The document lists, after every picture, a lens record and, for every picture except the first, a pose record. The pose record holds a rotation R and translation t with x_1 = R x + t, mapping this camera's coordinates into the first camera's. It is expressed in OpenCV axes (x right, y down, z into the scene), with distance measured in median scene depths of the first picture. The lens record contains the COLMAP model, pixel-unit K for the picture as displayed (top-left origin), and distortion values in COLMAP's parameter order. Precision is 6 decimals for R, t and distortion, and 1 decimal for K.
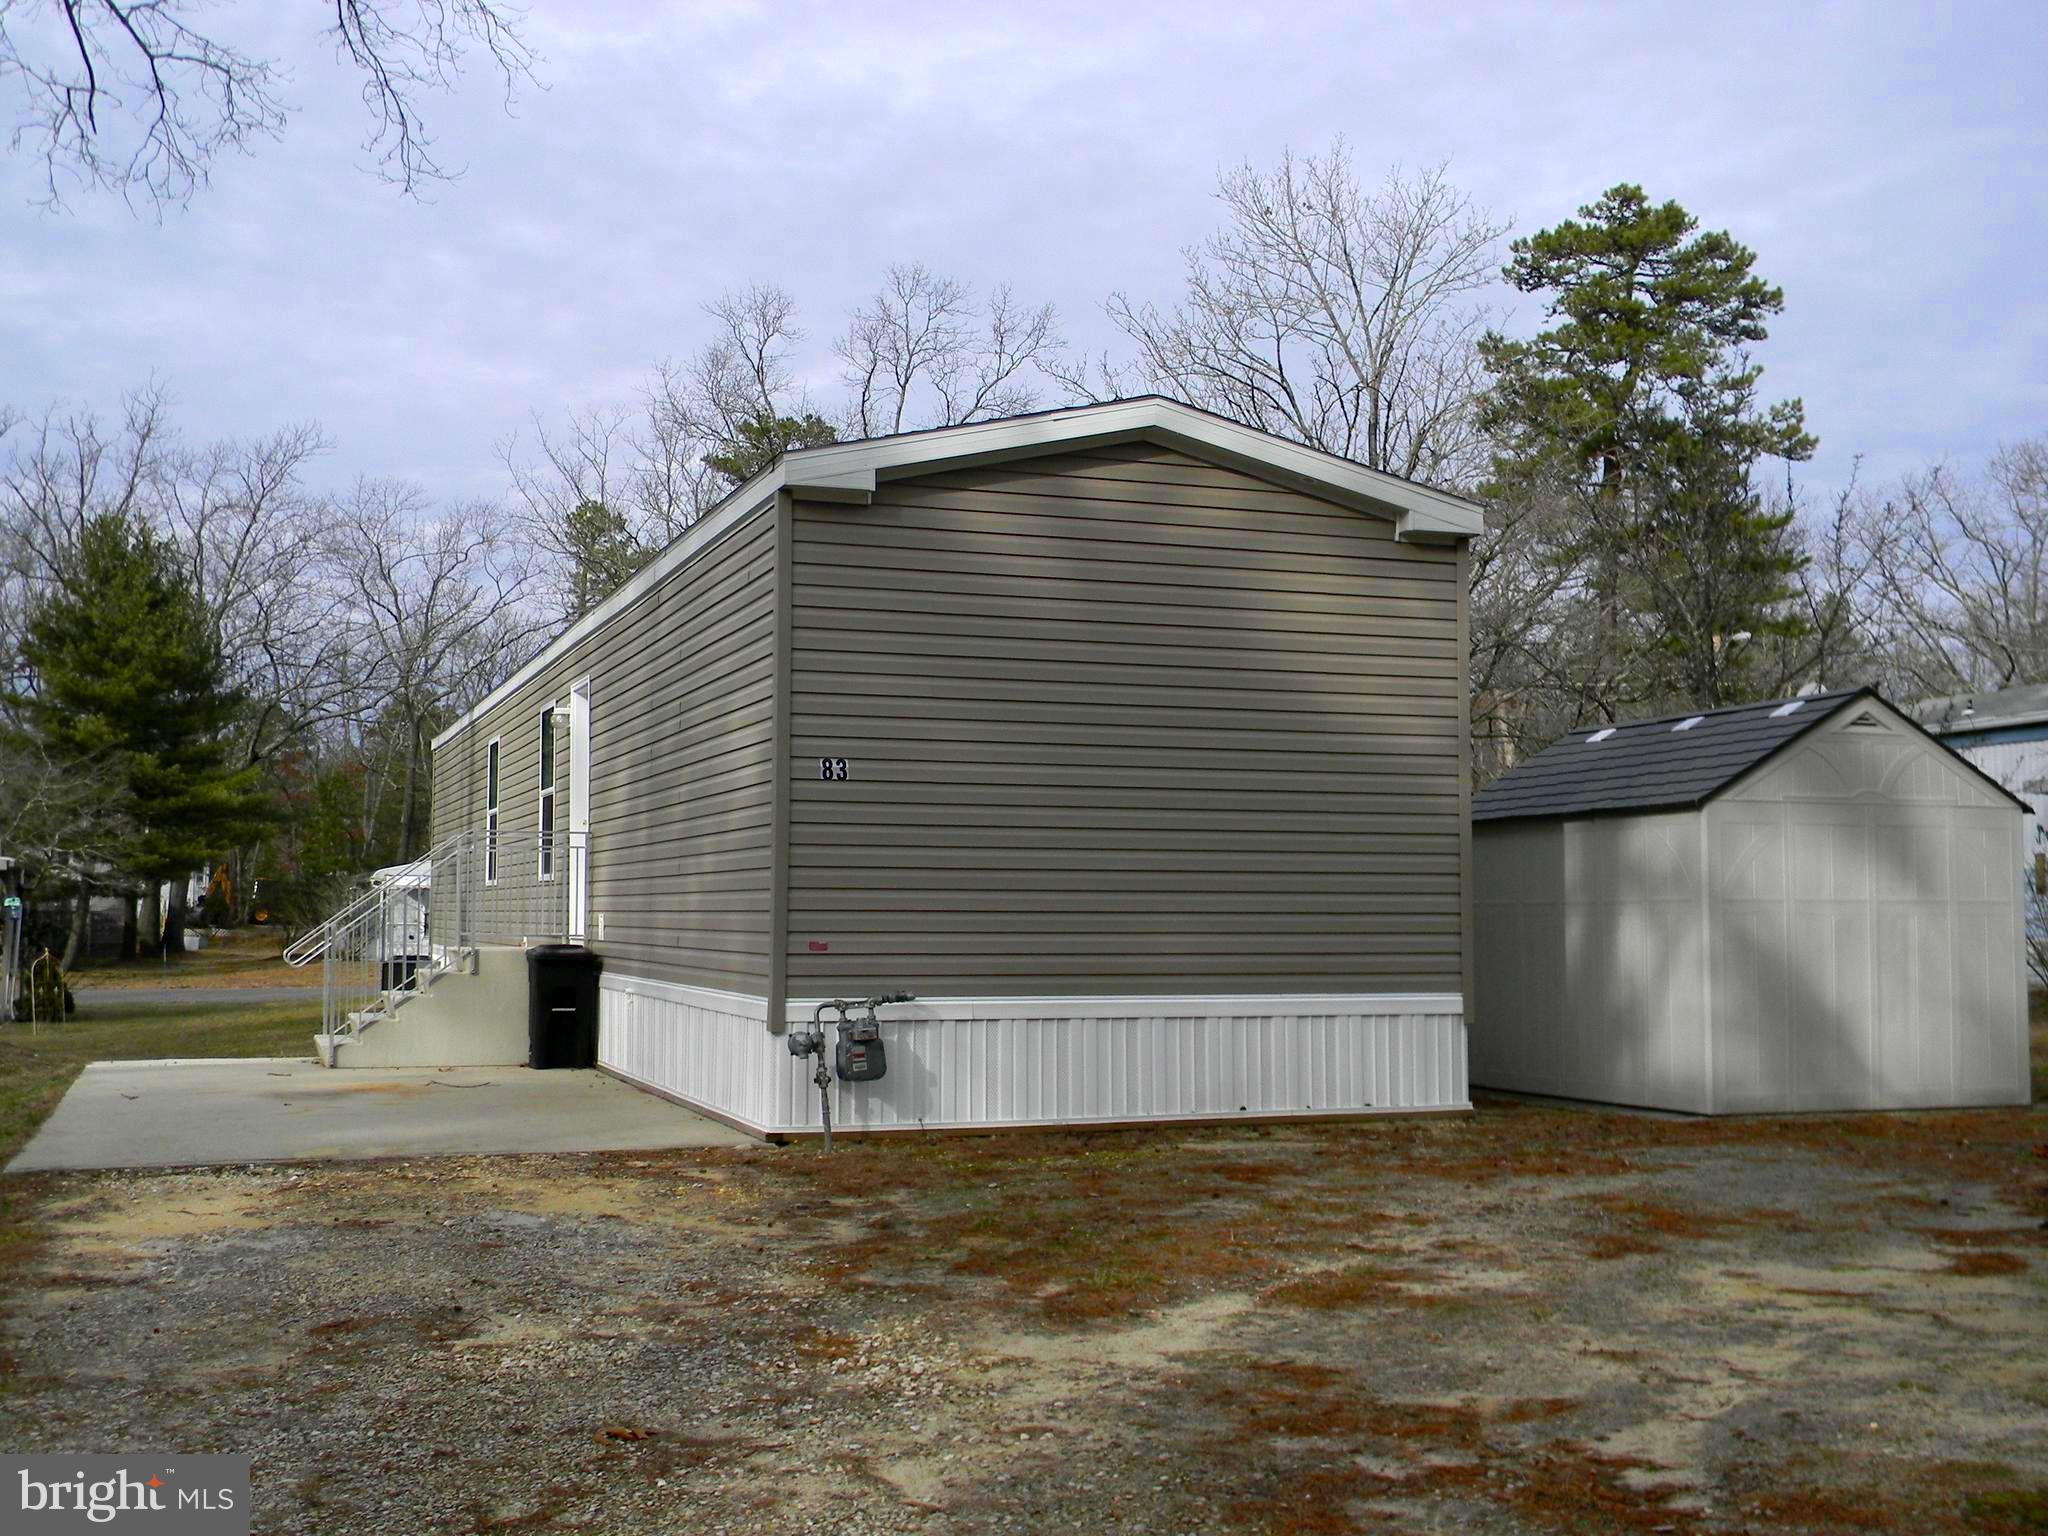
lens RADIAL K [[2189.9, 0, 1024.0], [0, 2189.9, 768.0], [0, 0, 1]] dist [0.021948, -0.008016]
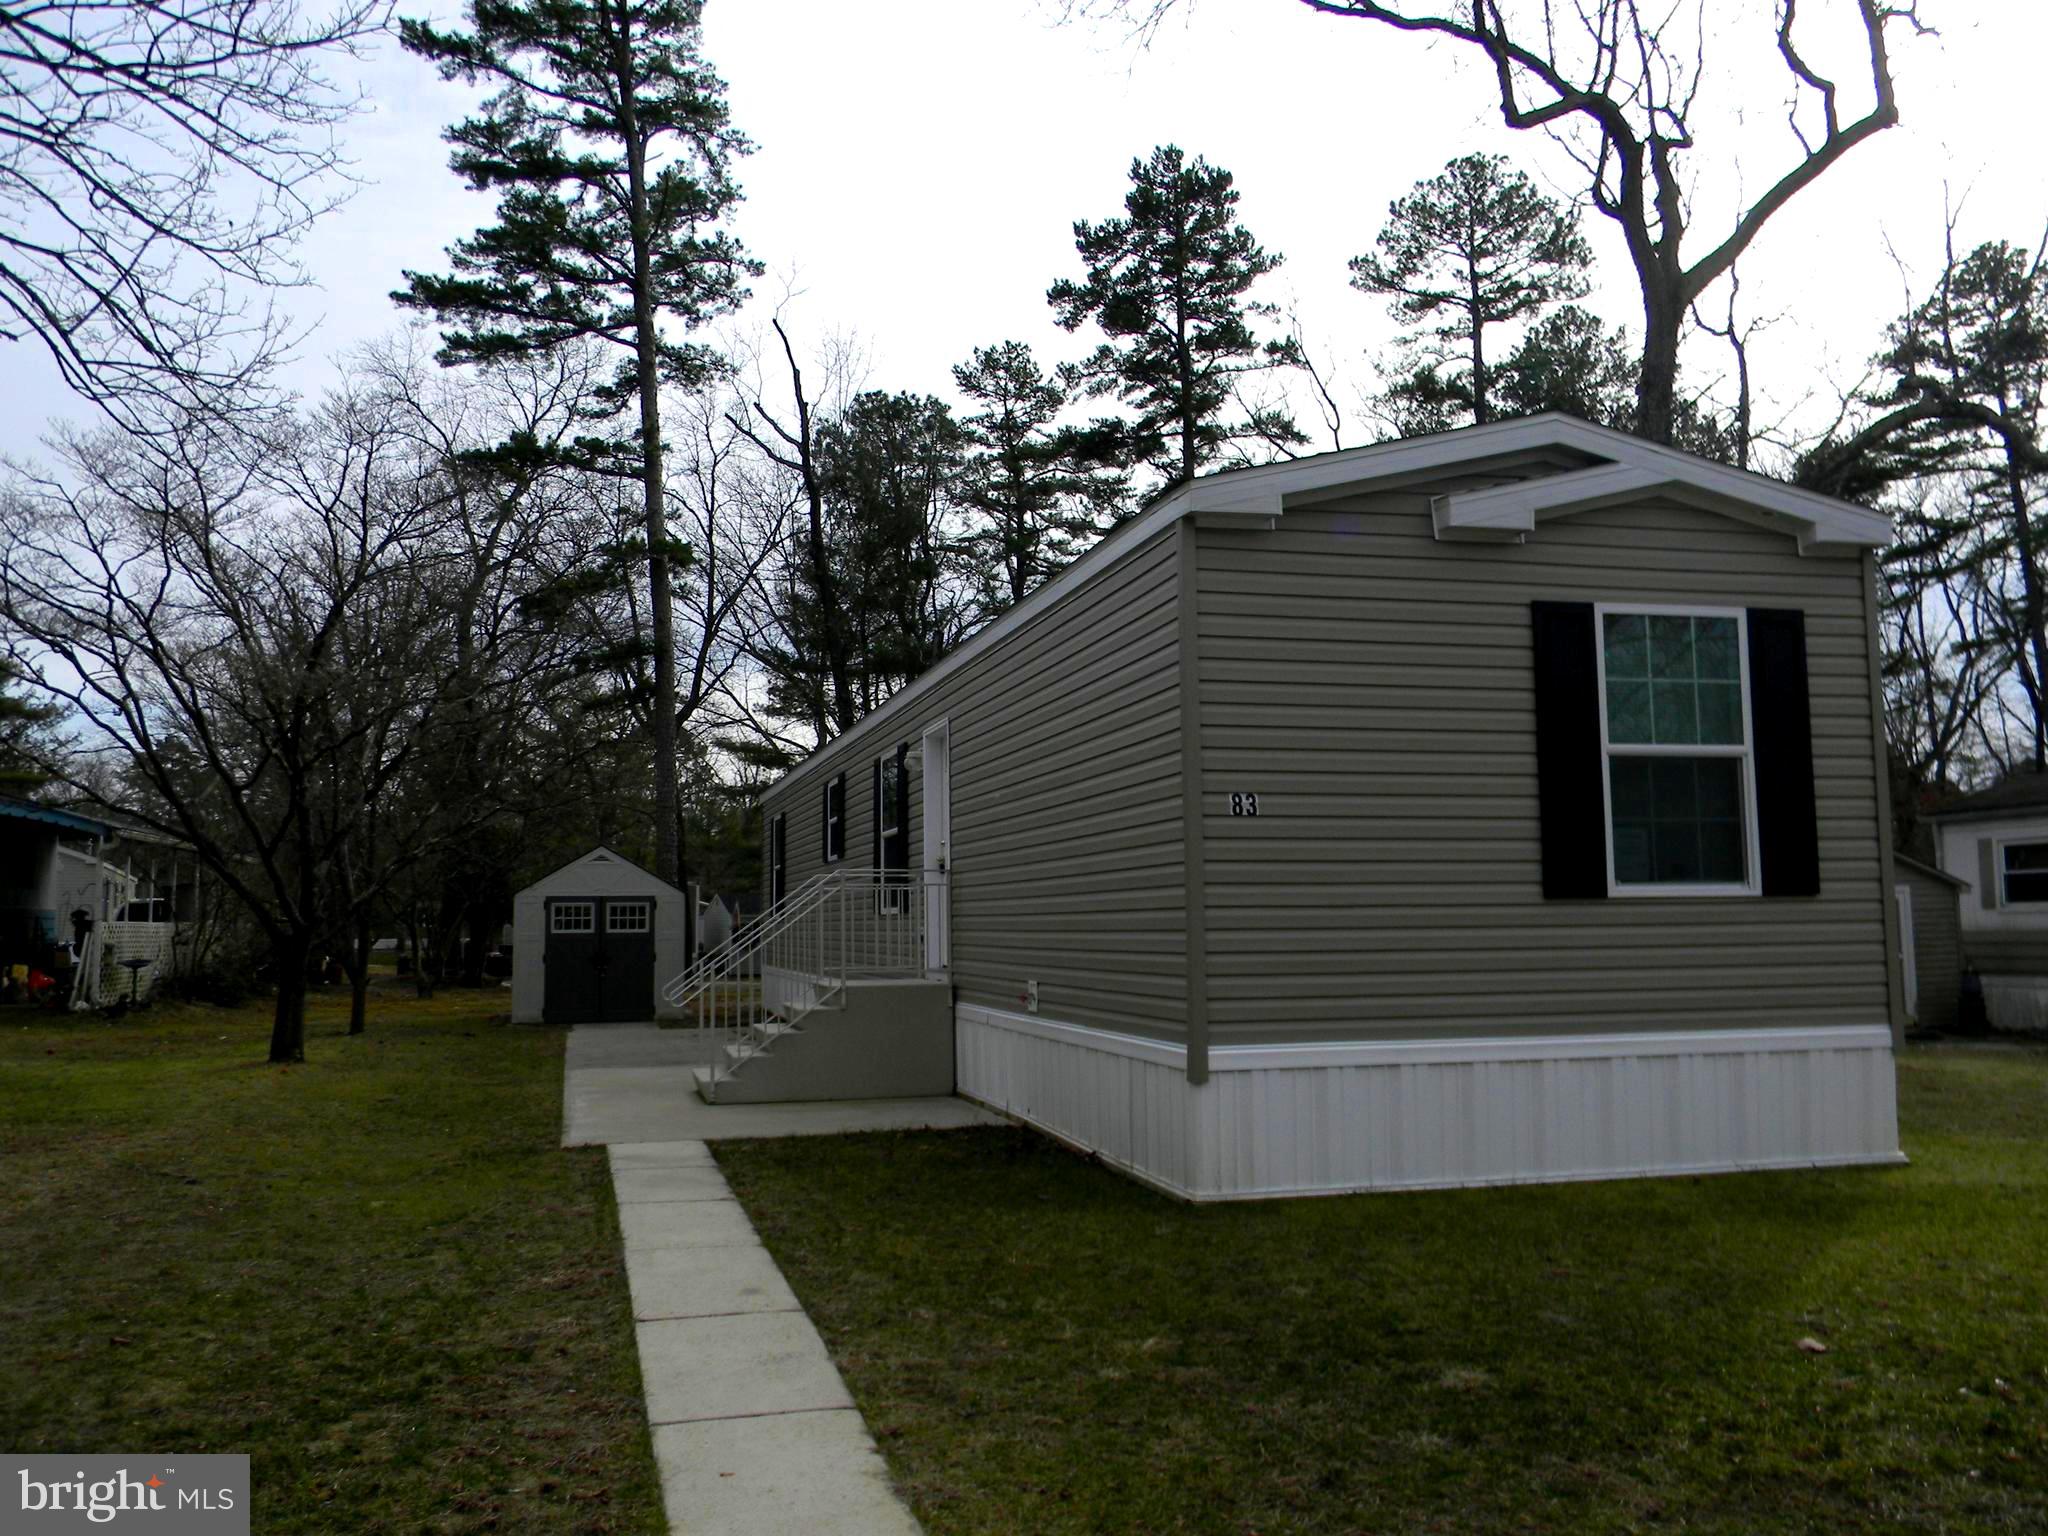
lens RADIAL K [[1628.8, 0, 1021.8], [0, 1628.8, 785.5], [0, 0, 1]] dist [0.070965, -0.123625]
pose [[0.995480, -0.027993, -0.090754, -0.114306], [0.025549, 0.999282, -0.027981, 0.009422], [0.091472, 0.025536, 0.995480, 0.267548]]
